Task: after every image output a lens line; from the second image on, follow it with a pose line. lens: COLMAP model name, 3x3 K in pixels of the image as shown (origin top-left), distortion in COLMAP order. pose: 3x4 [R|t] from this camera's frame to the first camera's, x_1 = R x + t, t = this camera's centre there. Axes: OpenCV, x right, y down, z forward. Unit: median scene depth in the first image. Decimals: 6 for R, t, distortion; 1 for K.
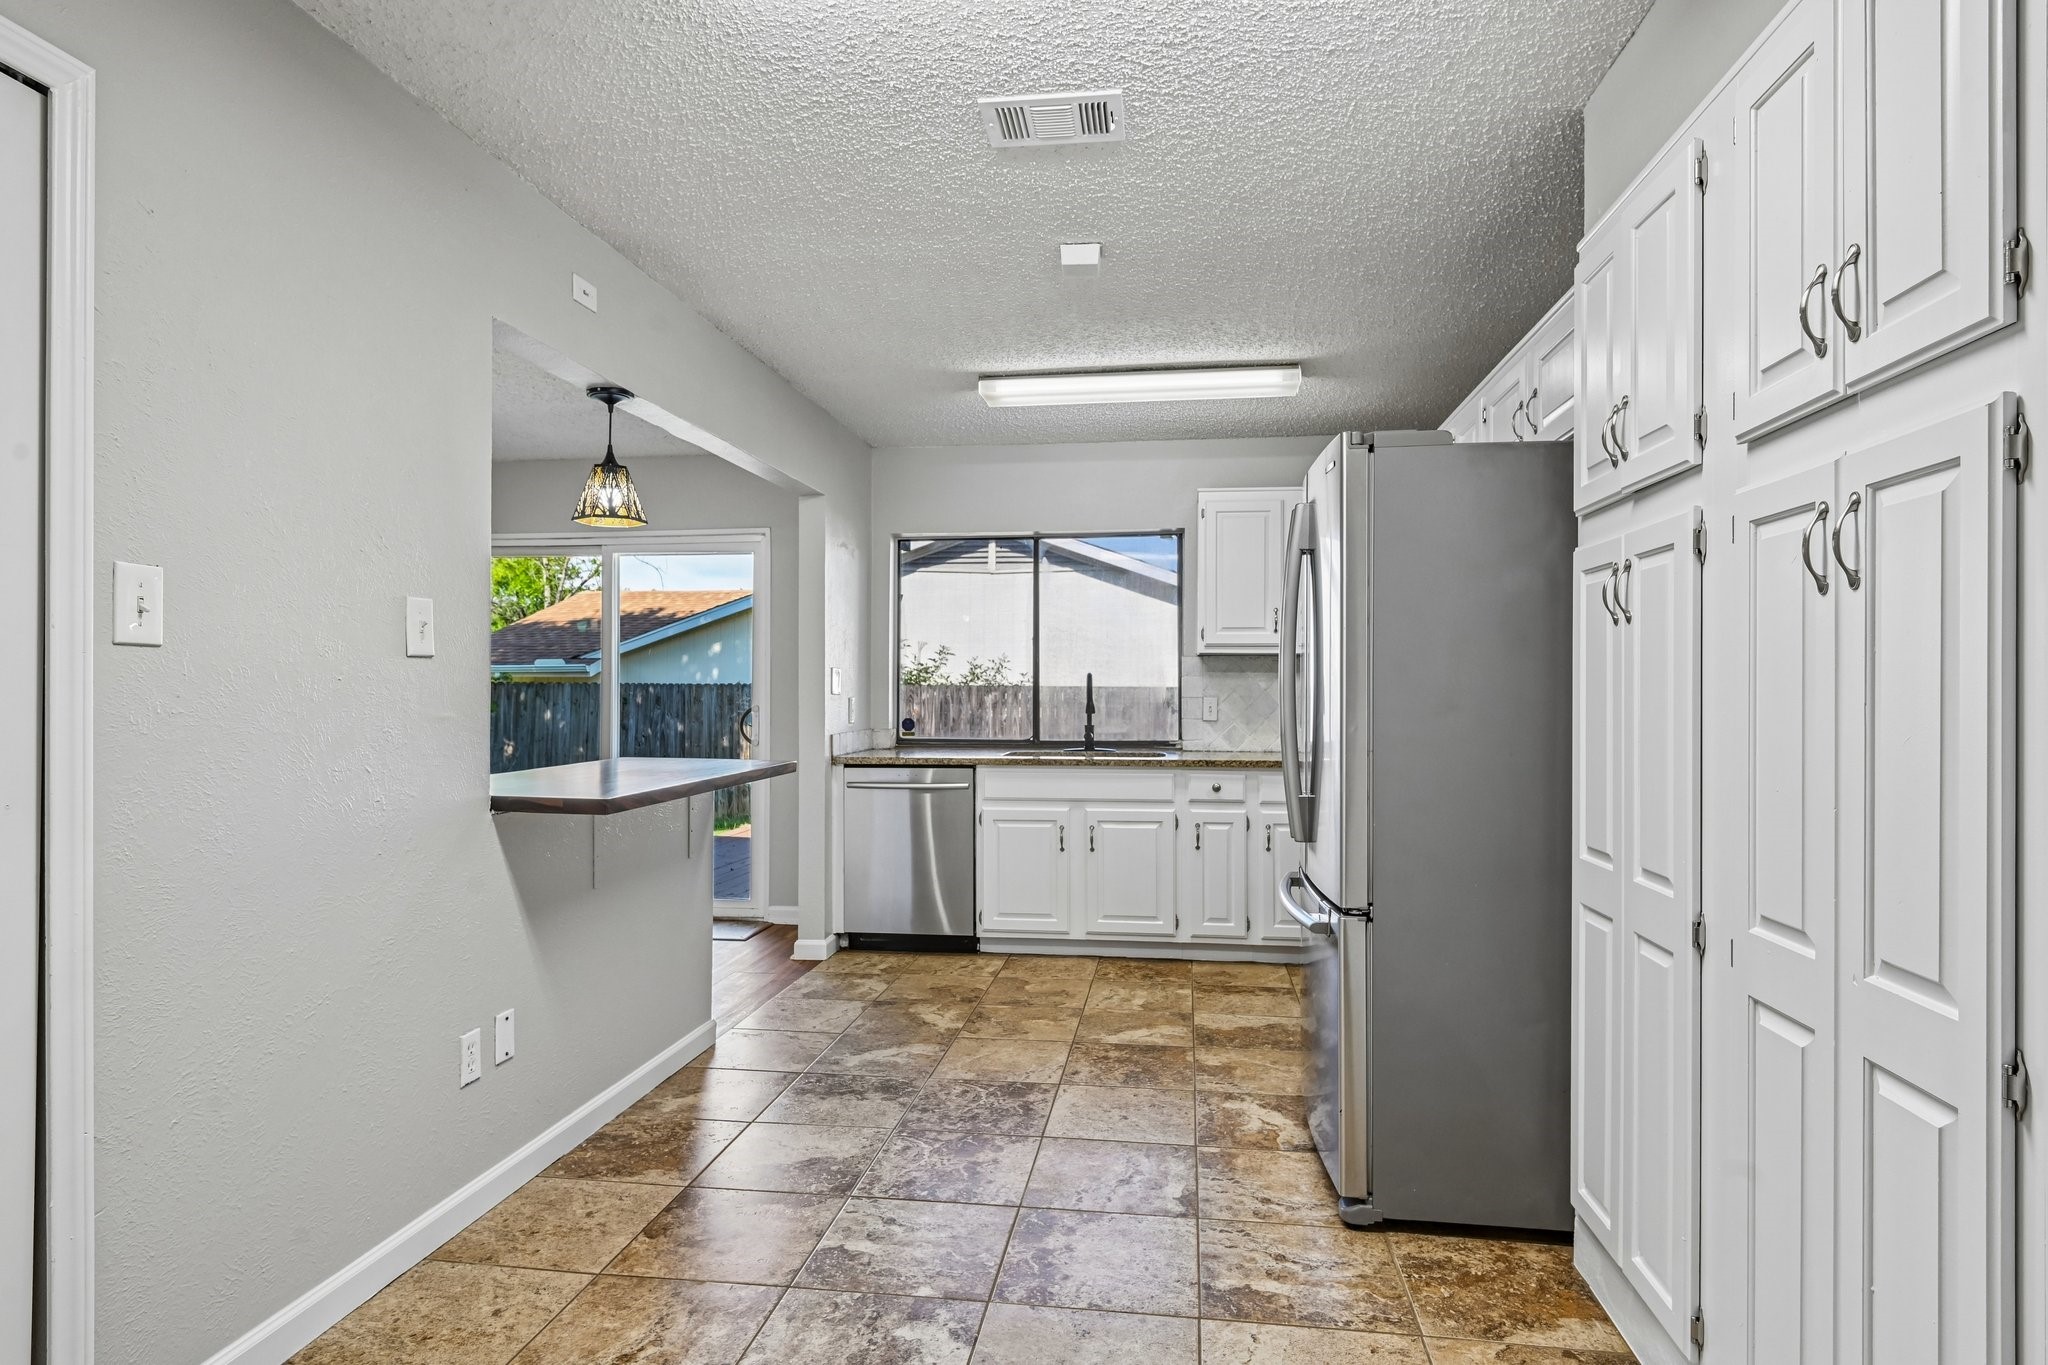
lens RADIAL K [[1107.0, 0, 1029.1], [0, 1107.0, 686.9], [0, 0, 1]] dist [0.025894, -0.032159]
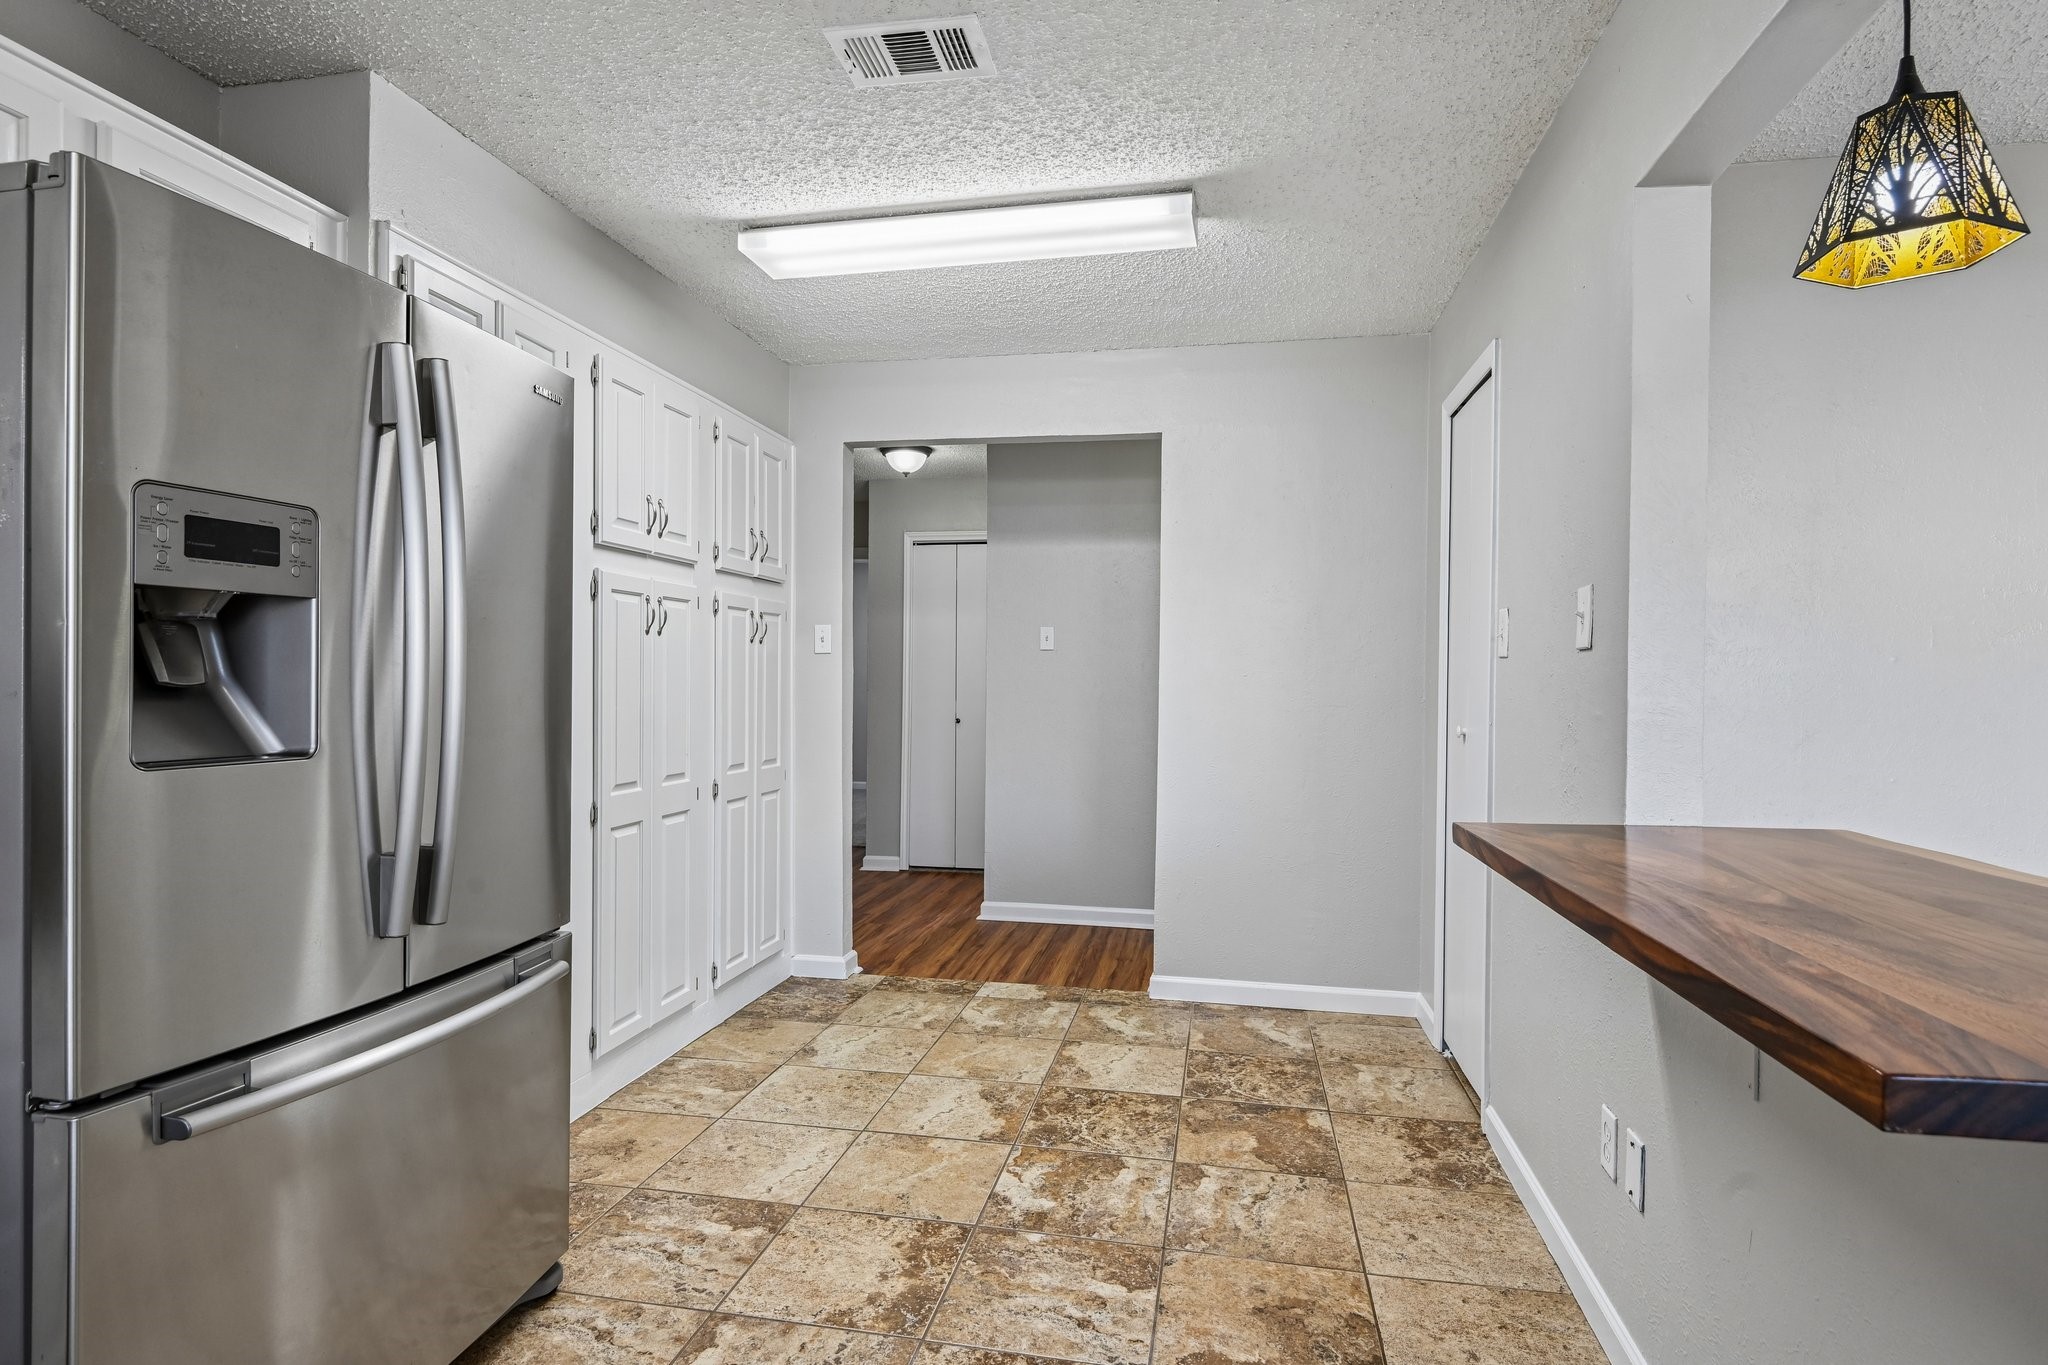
lens RADIAL K [[1062.6, 0, 1032.9], [0, 1062.6, 685.4], [0, 0, 1]] dist [-0.001827, -0.000465]
pose [[-0.998917, -0.012964, 0.044682, -0.072673], [-0.012900, 0.999915, 0.001723, 0.004071], [-0.044700, 0.001145, -0.999000, 1.119250]]
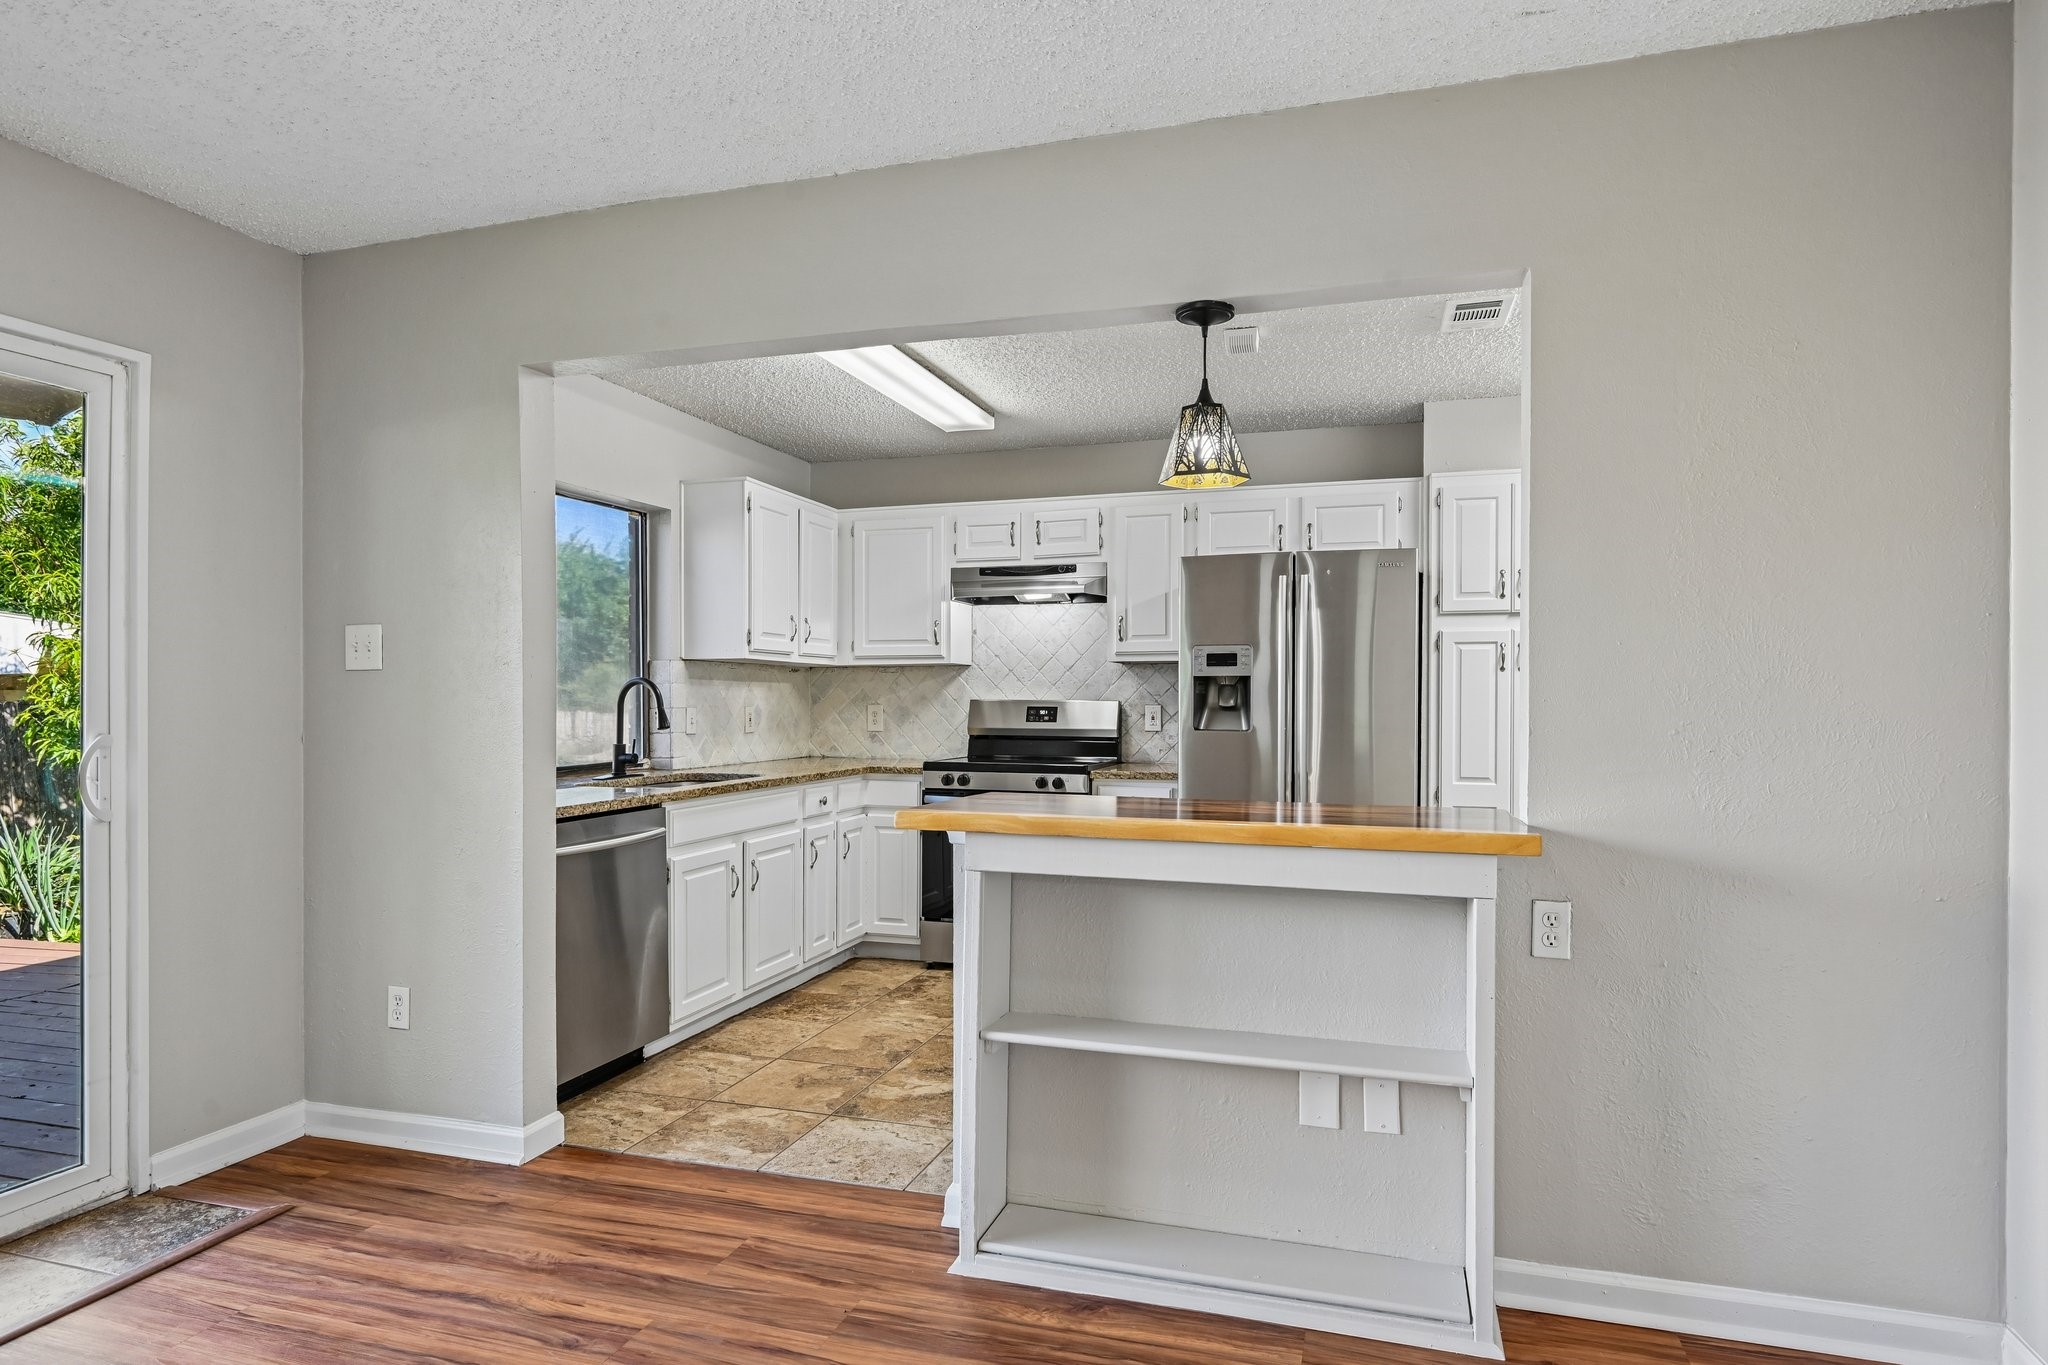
lens RADIAL K [[1144.1, 0, 1027.9], [0, 1144.1, 703.2], [0, 0, 1]] dist [0.000341, 0.000082]
pose [[0.165061, -0.003949, 0.986275, -0.943317], [-0.004696, 0.999977, 0.004790, 0.000529], [-0.986272, -0.005423, 0.165039, 0.796767]]
